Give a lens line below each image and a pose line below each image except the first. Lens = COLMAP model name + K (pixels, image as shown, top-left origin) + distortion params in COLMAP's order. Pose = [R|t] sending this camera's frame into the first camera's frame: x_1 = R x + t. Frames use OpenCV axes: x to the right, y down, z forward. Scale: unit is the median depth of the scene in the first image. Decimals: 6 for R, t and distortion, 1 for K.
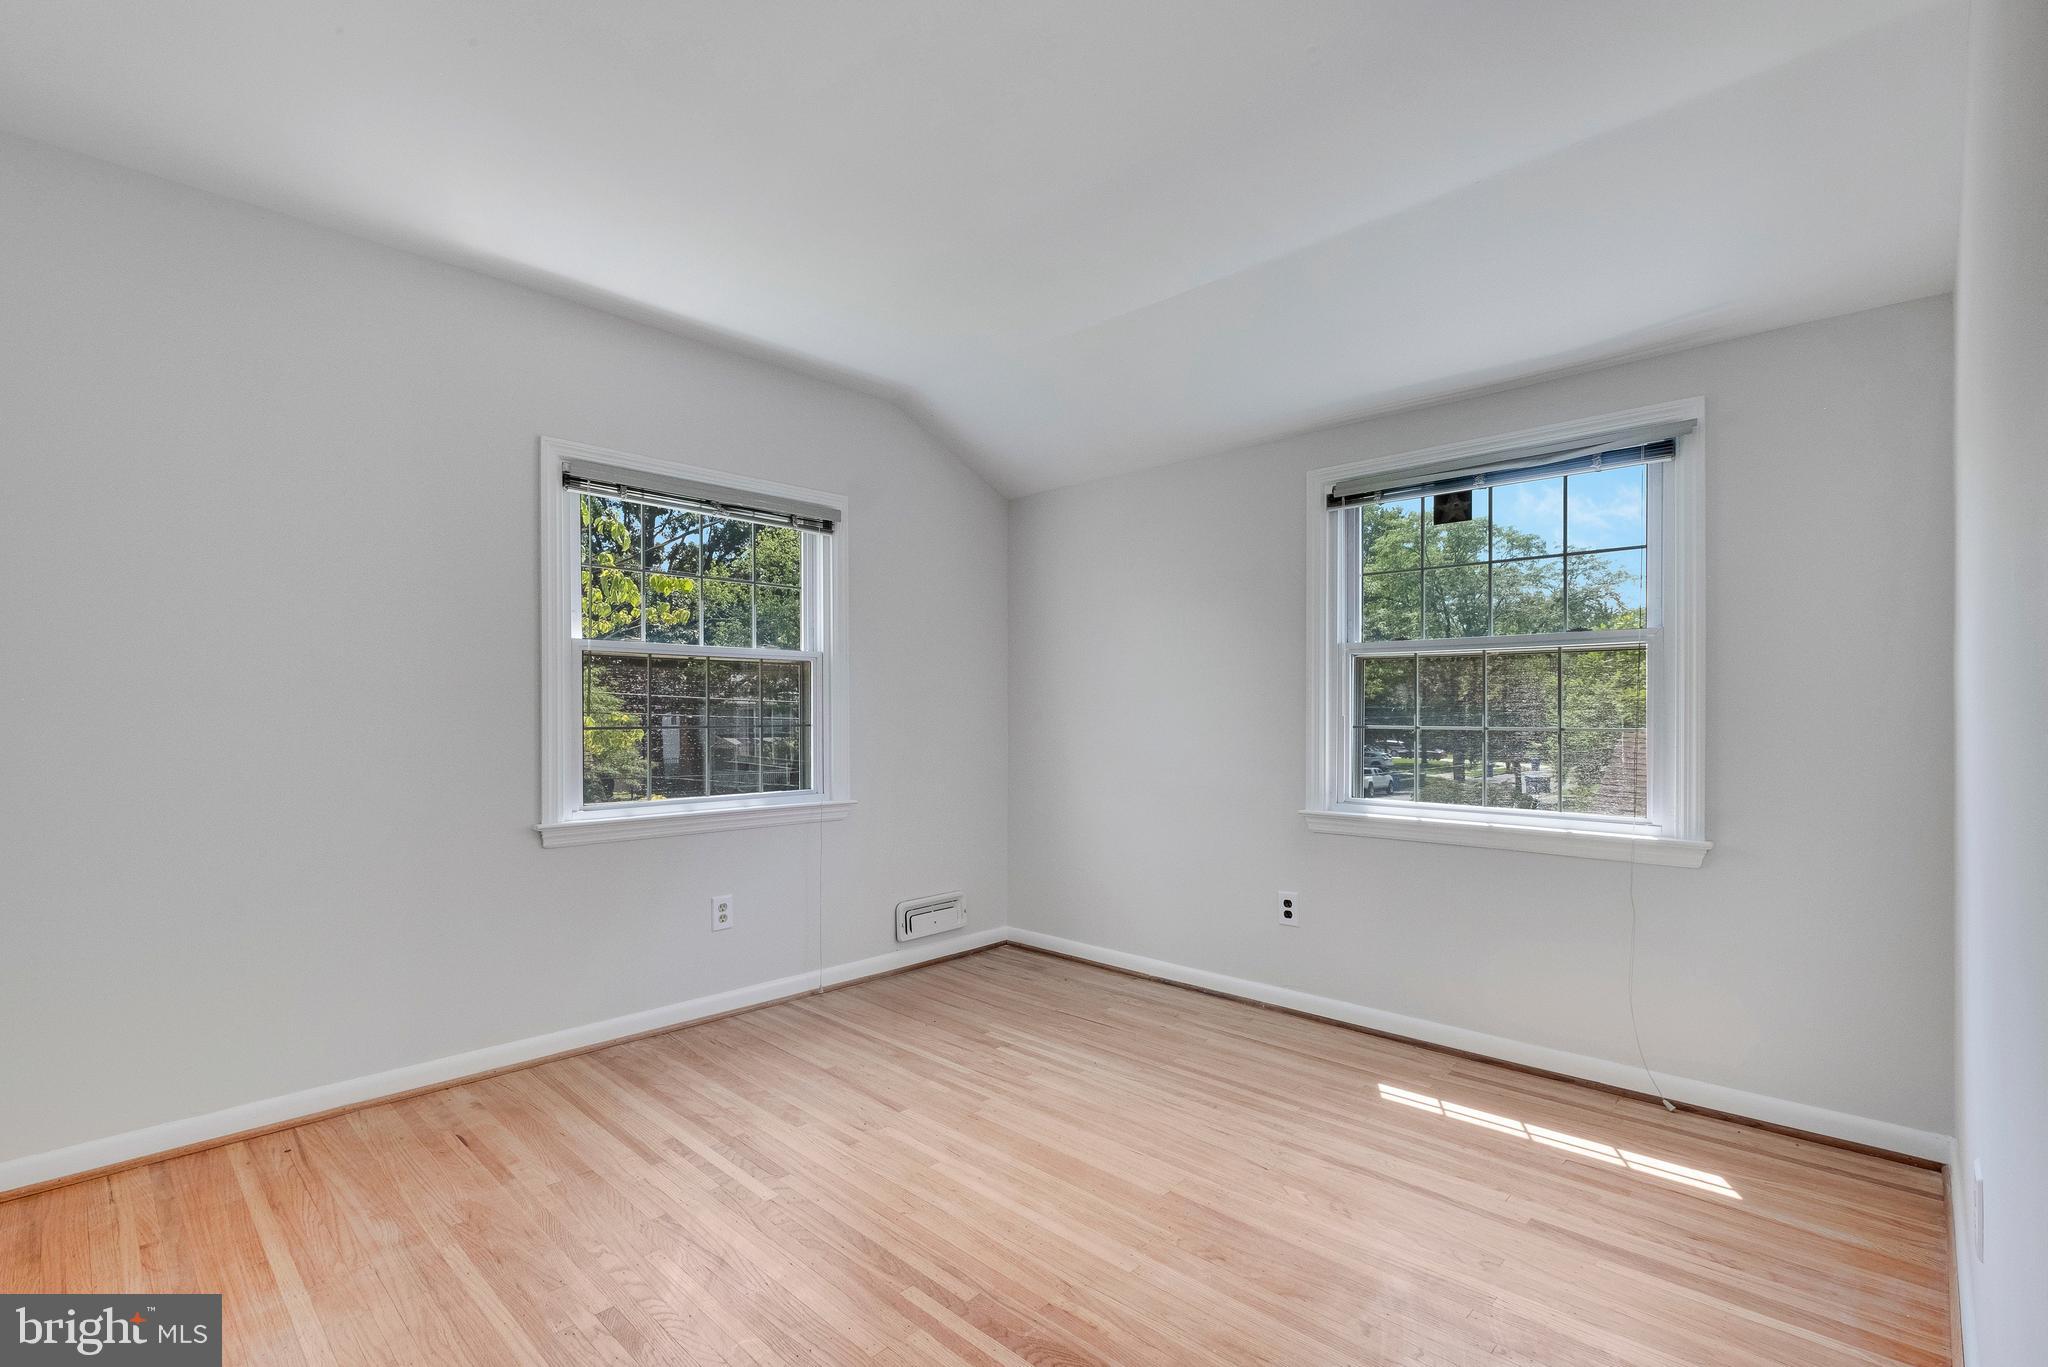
lens RADIAL K [[933.6, 0, 1015.0], [0, 933.6, 698.5], [0, 0, 1]] dist [0.001184, -0.000619]
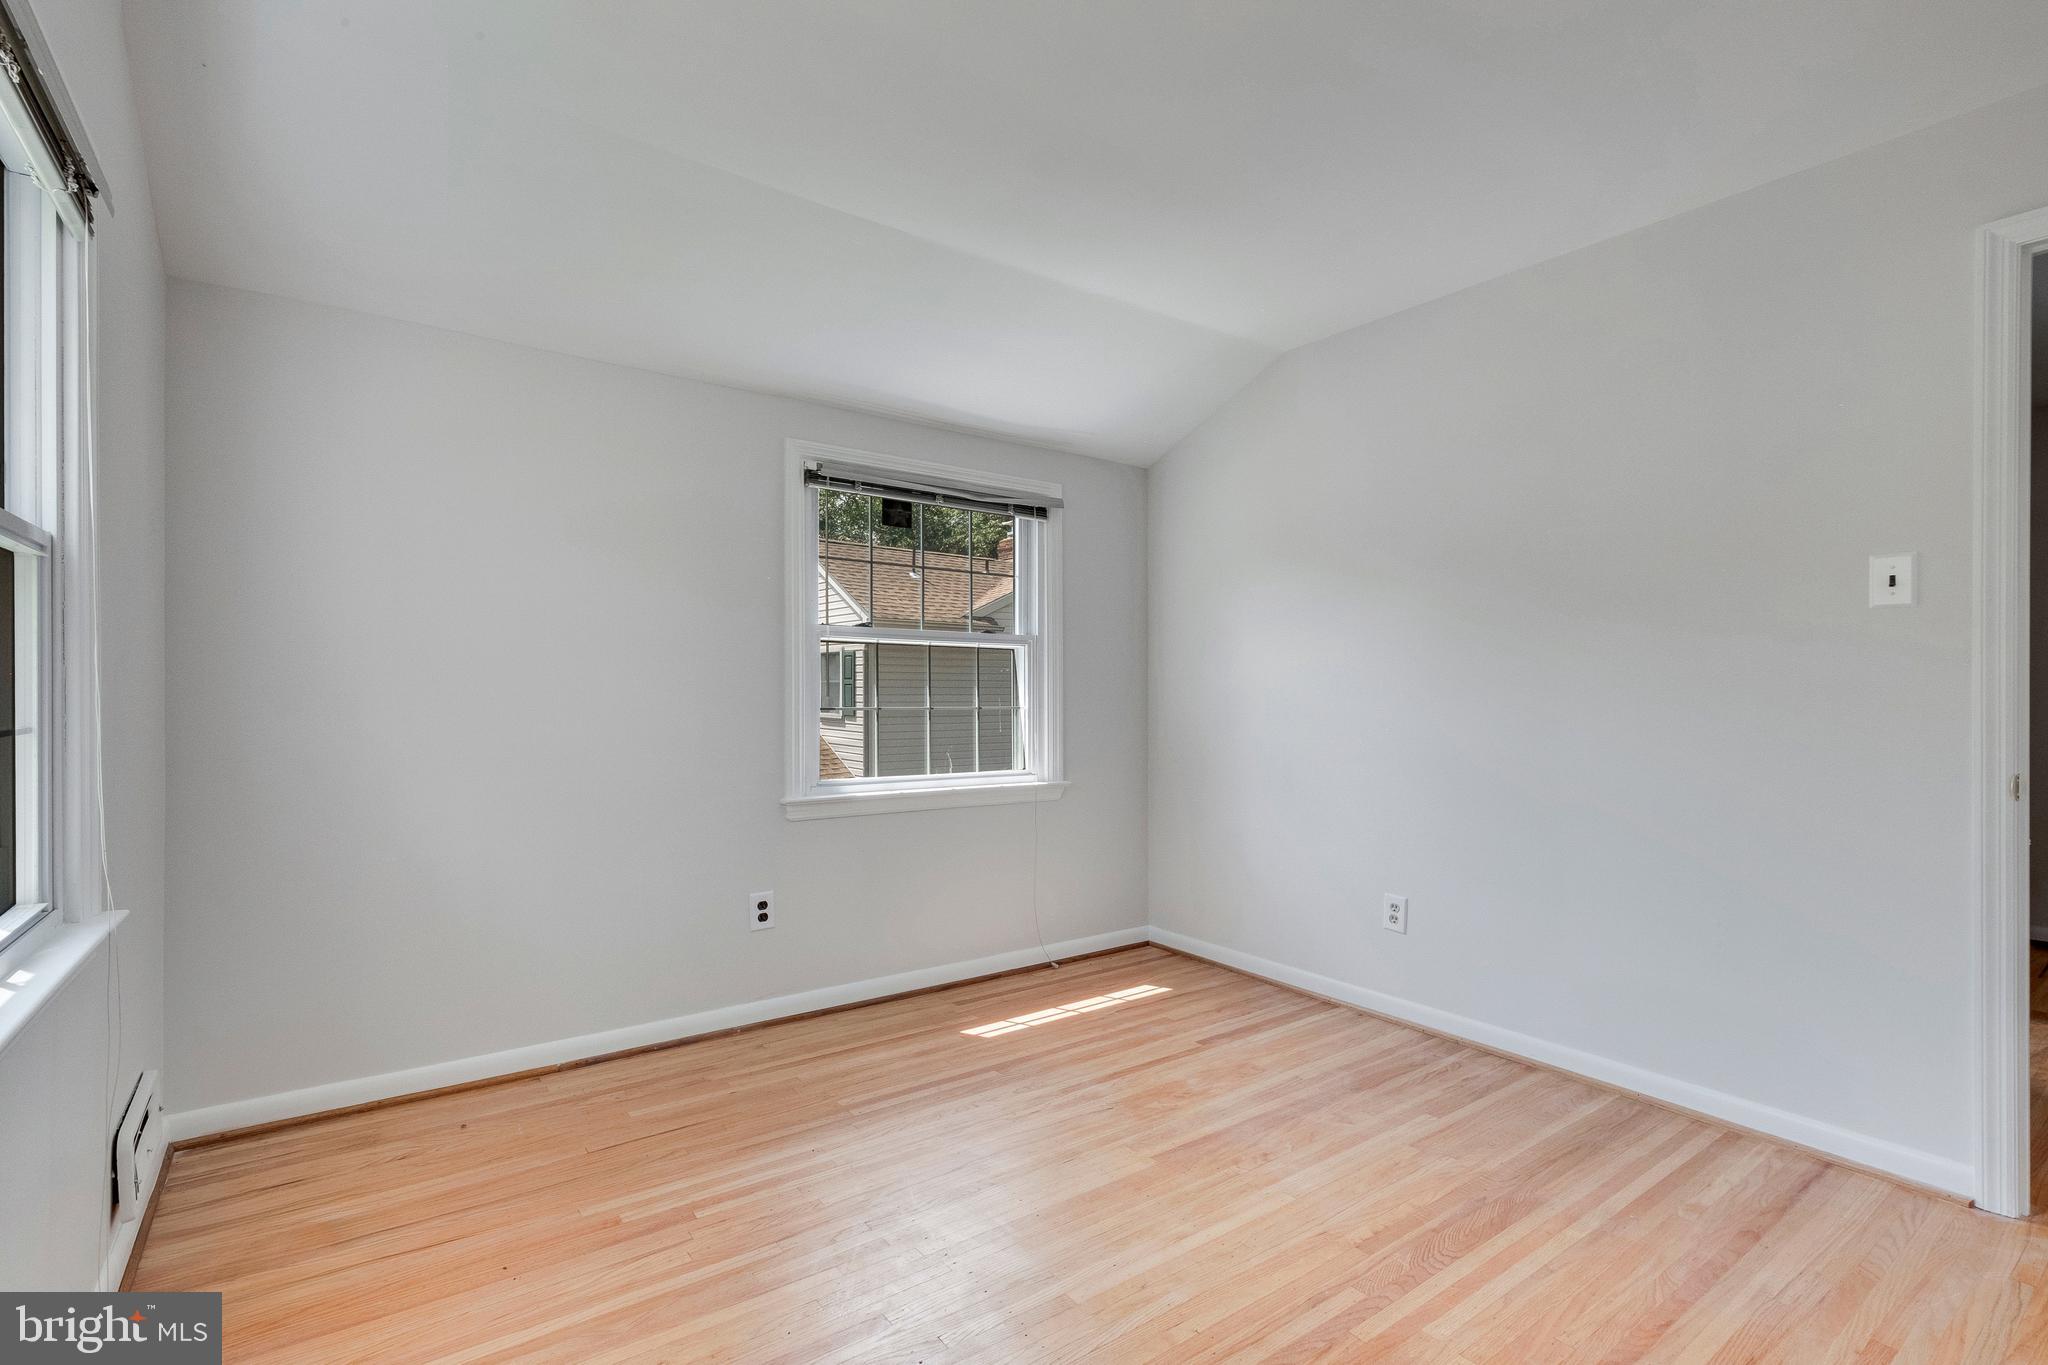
lens RADIAL K [[933.6, 0, 1015.0], [0, 933.6, 697.5], [0, 0, 1]] dist [0.001184, -0.000619]
pose [[0.176586, -0.005271, 0.984271, -0.695267], [-0.019201, 0.999777, 0.008799, 0.009783], [-0.984098, -0.020453, 0.176445, 0.774929]]
